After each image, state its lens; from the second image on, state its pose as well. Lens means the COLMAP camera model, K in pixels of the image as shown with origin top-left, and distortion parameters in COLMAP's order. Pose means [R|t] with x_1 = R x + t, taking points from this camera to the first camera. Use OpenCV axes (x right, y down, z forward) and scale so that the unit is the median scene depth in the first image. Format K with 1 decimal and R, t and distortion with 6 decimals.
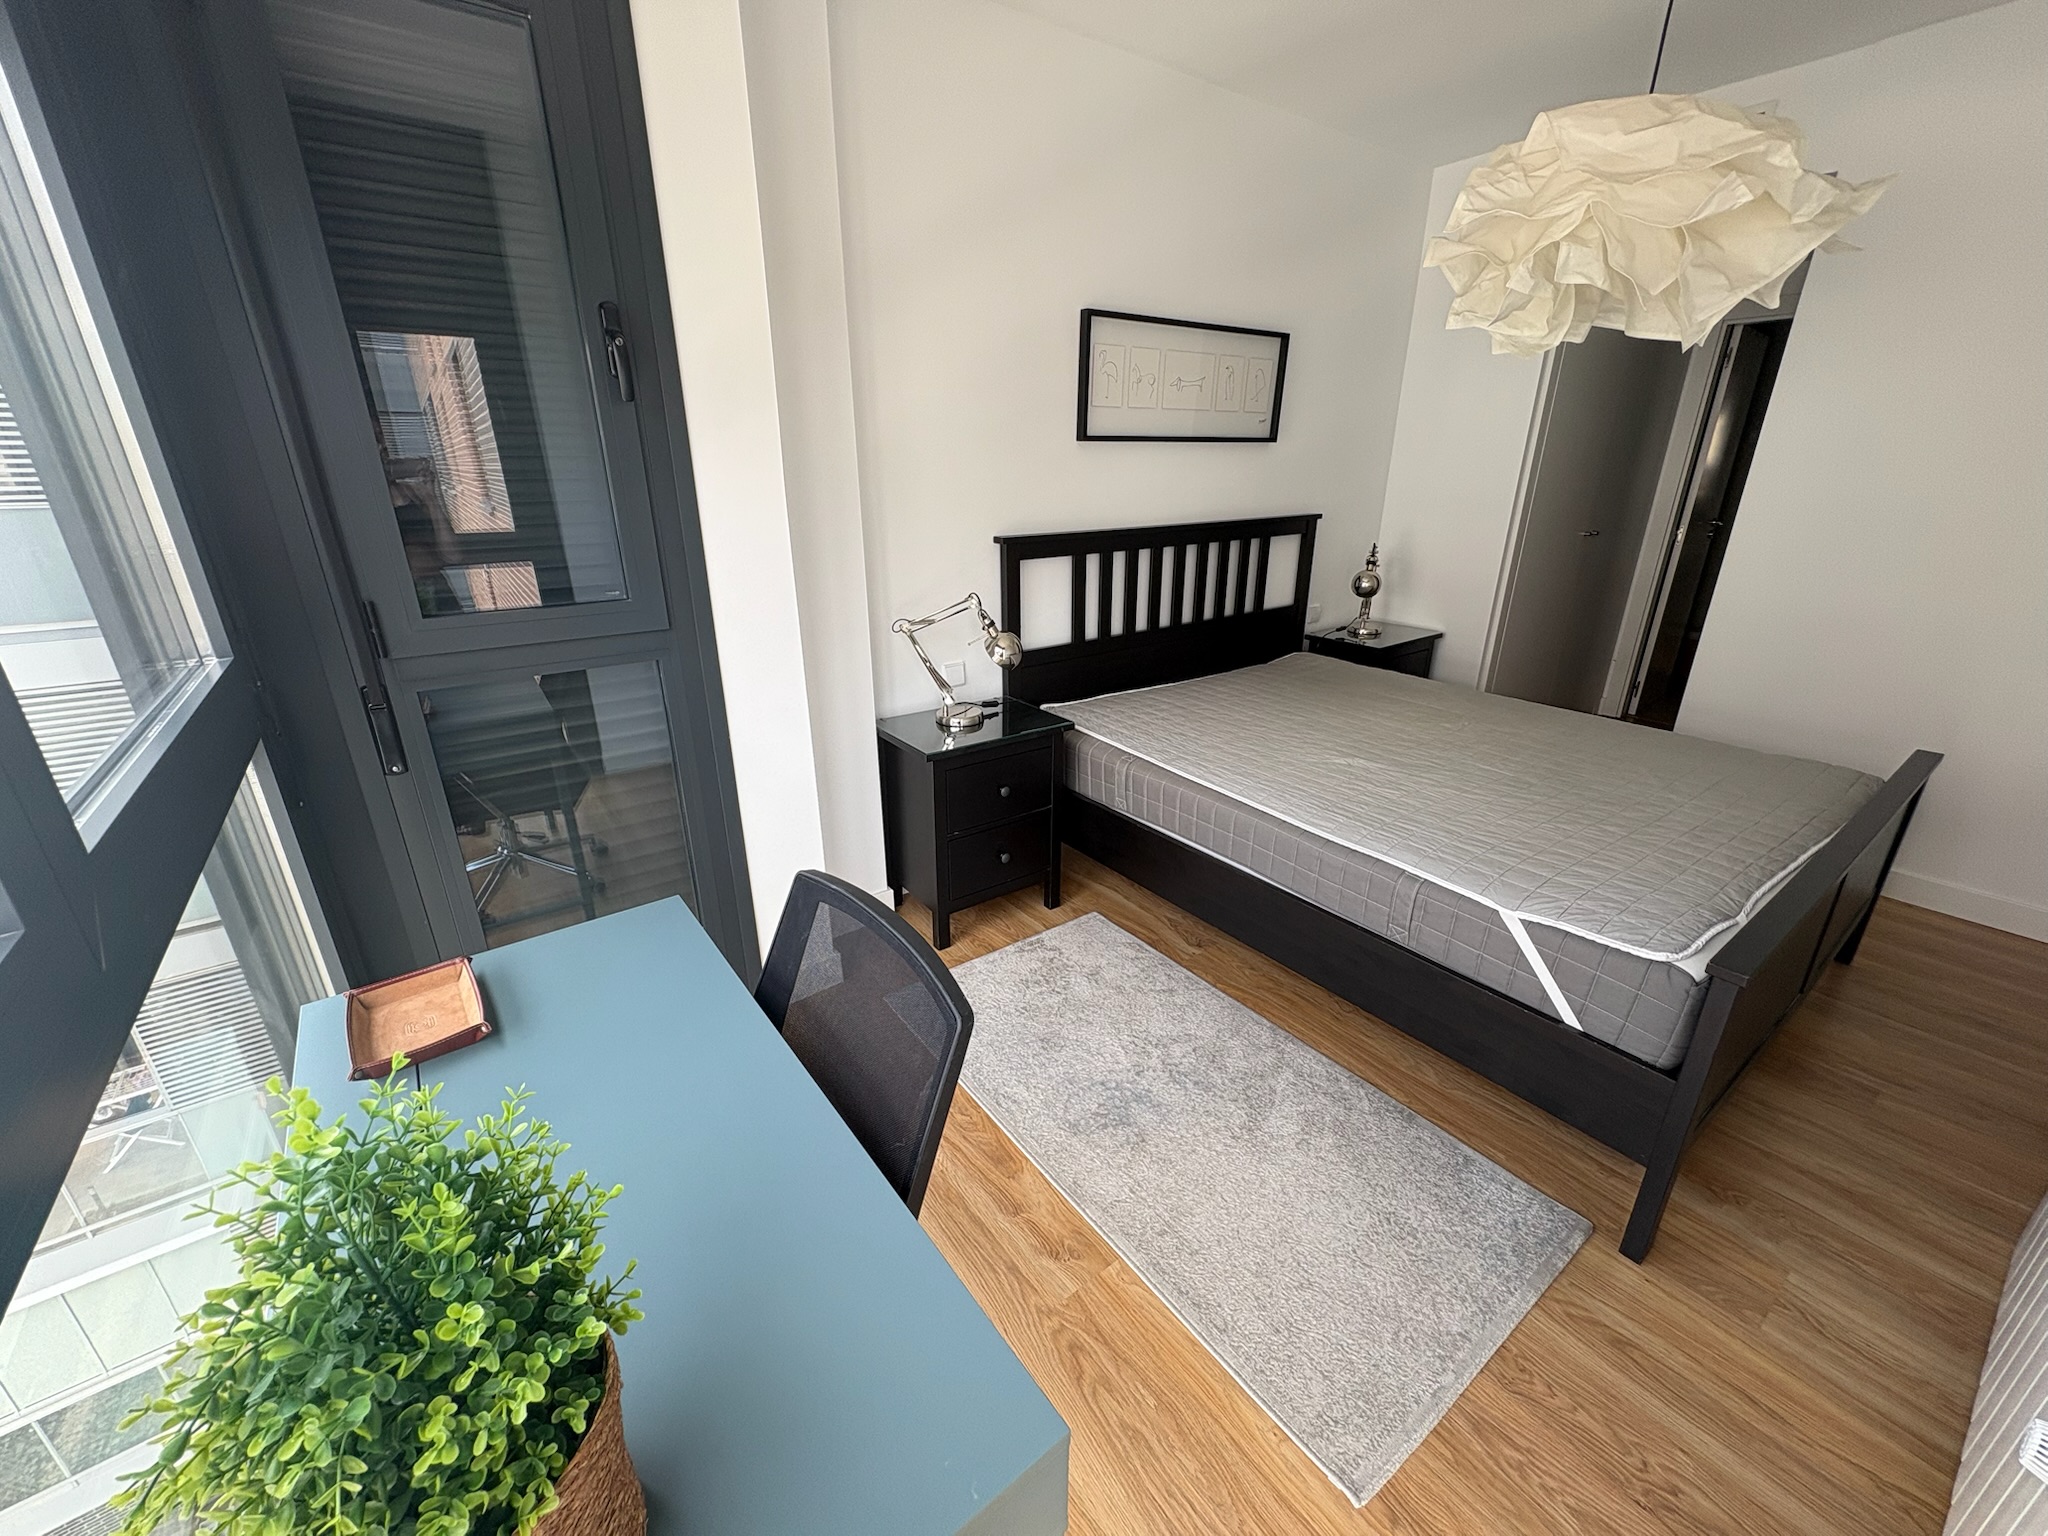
lens RADIAL K [[821.1, 0, 1021.1], [0, 821.1, 756.5], [0, 0, 1]] dist [0.015311, 0.000042]
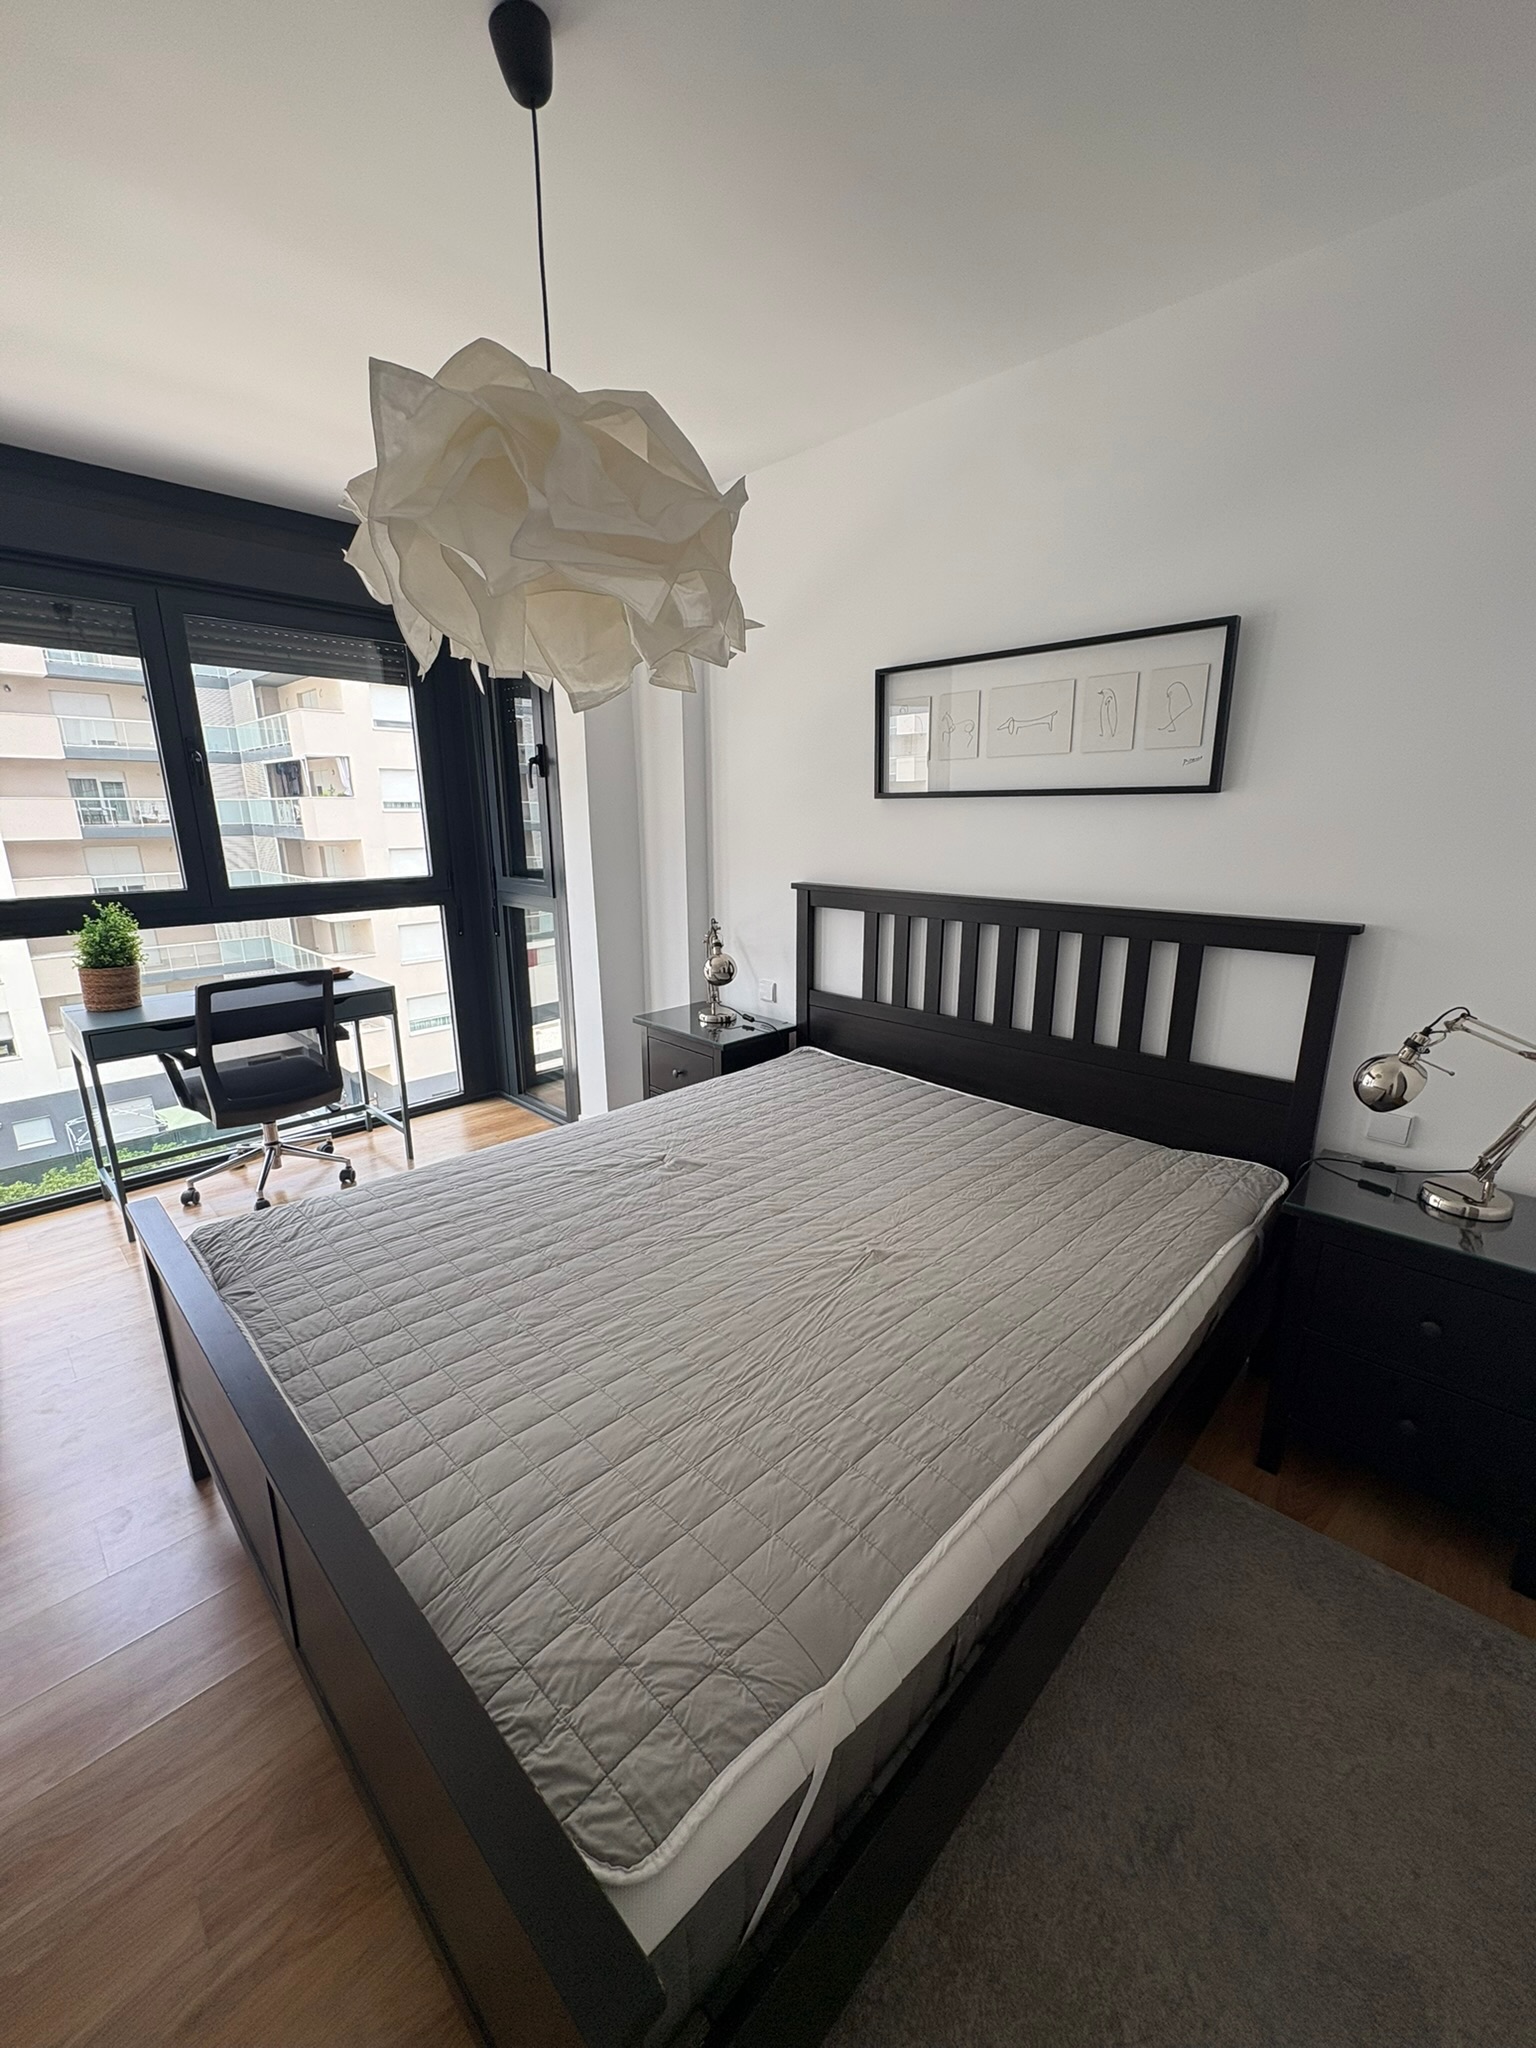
lens RADIAL K [[821.1, 0, 753.6], [0, 821.1, 1024.9], [0, 0, 1]] dist [0.015311, 0.000042]
pose [[0.144466, 0.250495, -0.957278, 1.003788], [-0.340162, 0.921039, 0.189677, -0.260169], [0.929204, 0.298228, 0.218268, 0.700558]]
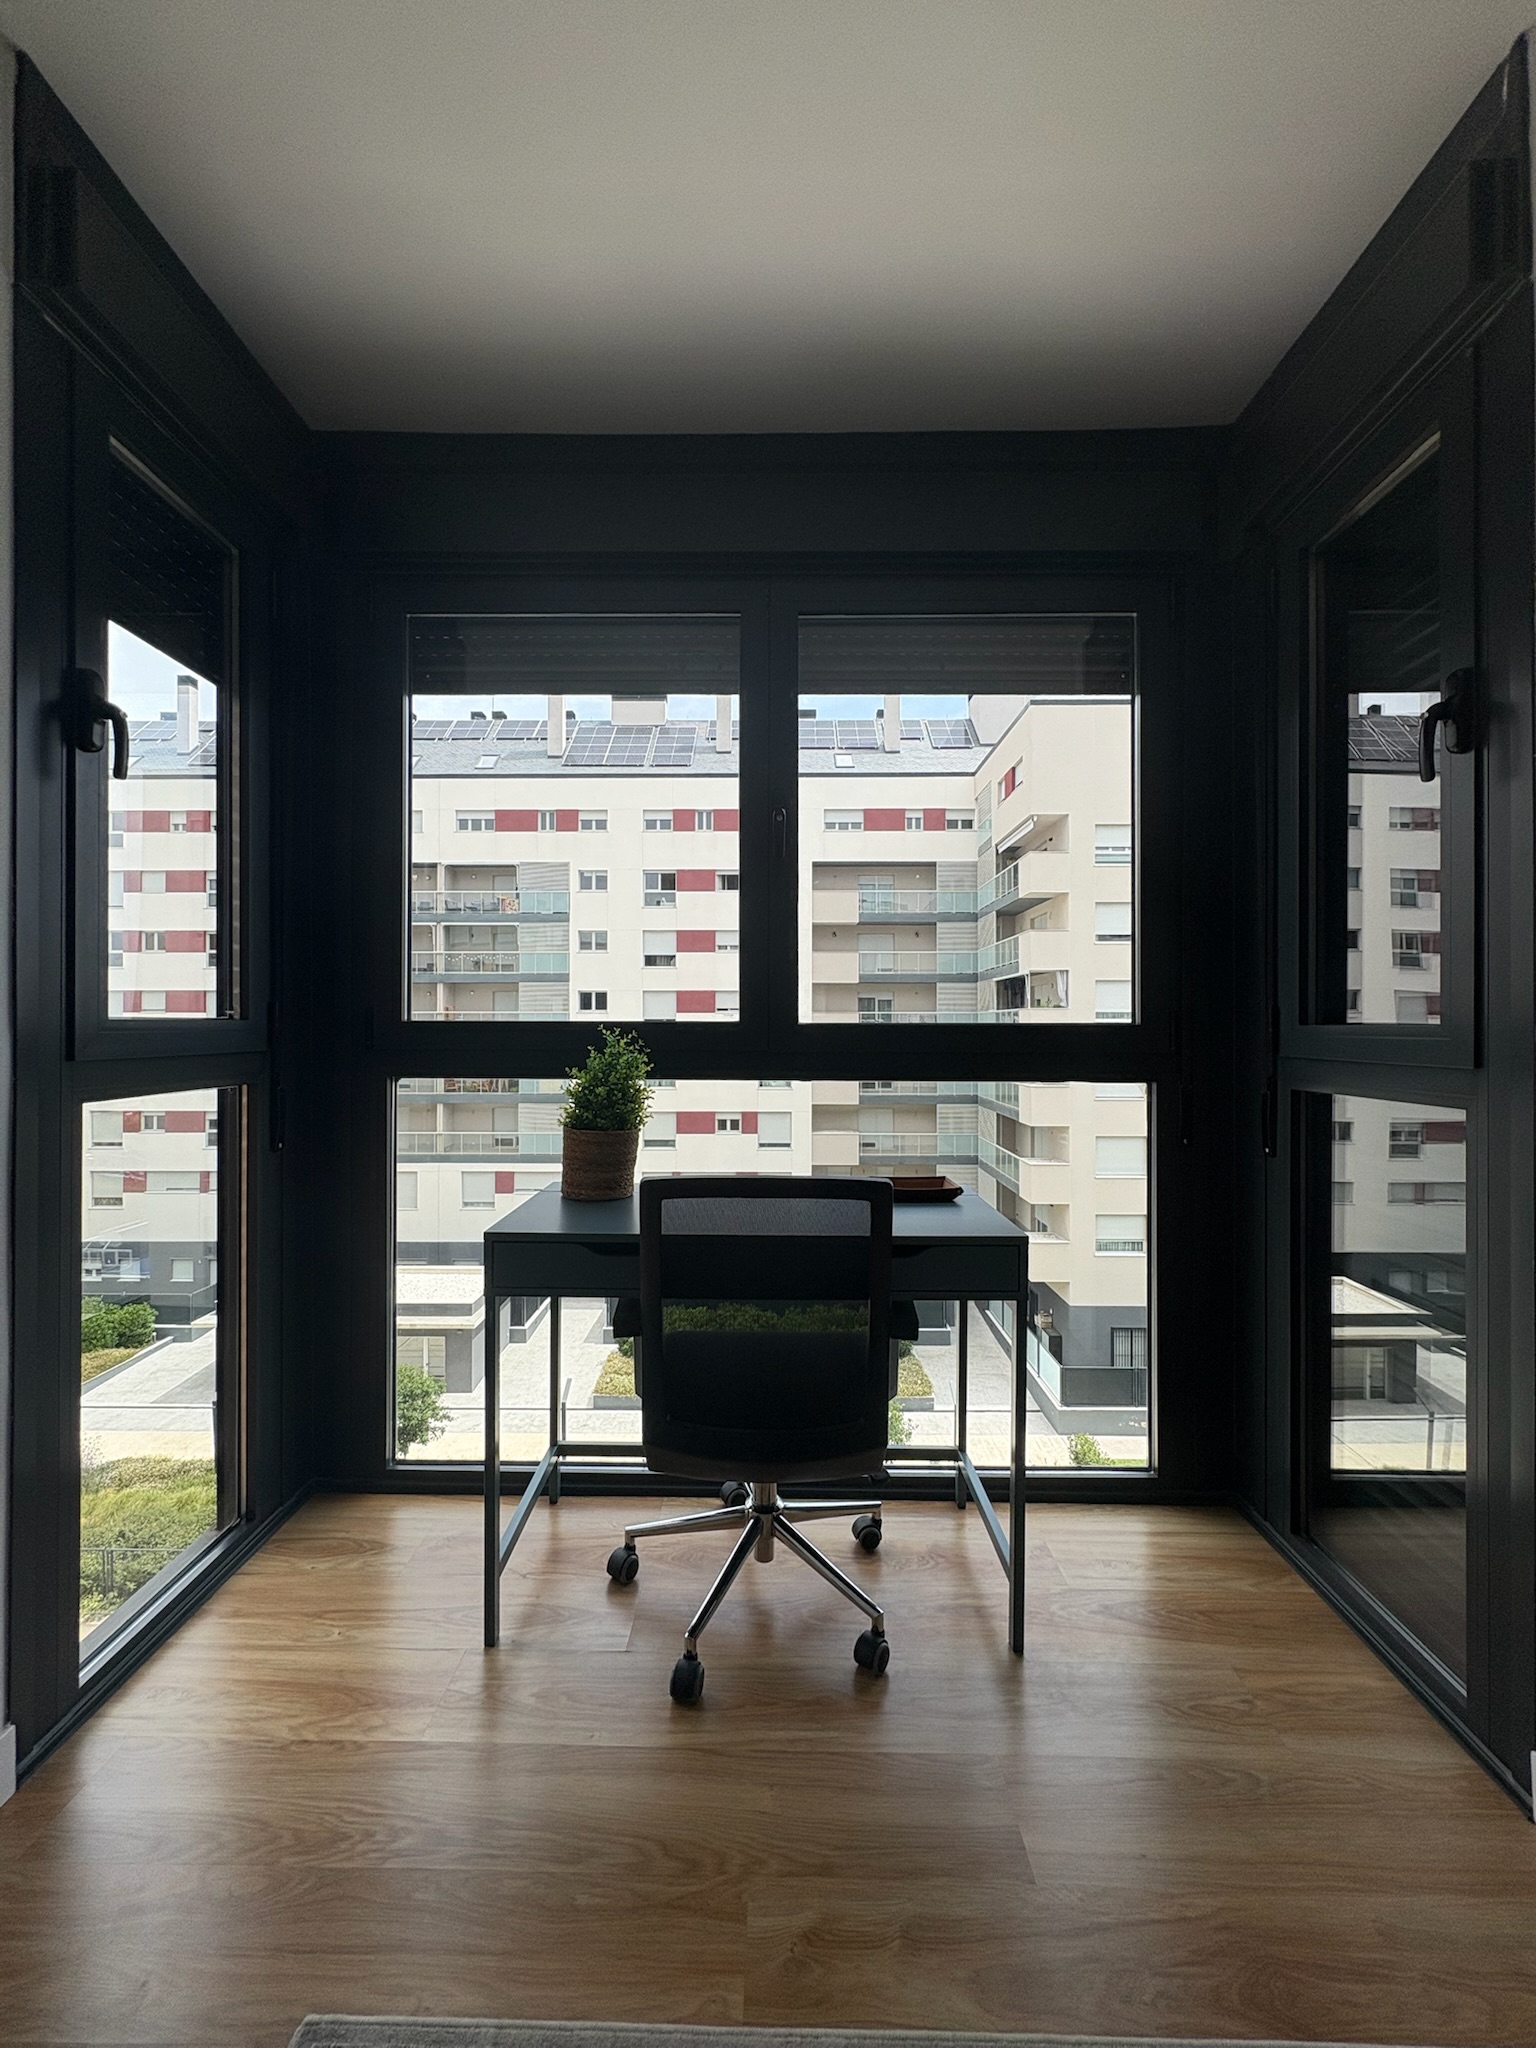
lens RADIAL K [[821.1, 0, 754.4], [0, 821.1, 1023.2], [0, 0, 1]] dist [0.015311, 0.000042]
pose [[-0.612692, -0.002743, -0.790317, 0.320877], [-0.276751, 0.937423, 0.211297, -0.108625], [0.740282, 0.348181, -0.575111, 0.593556]]
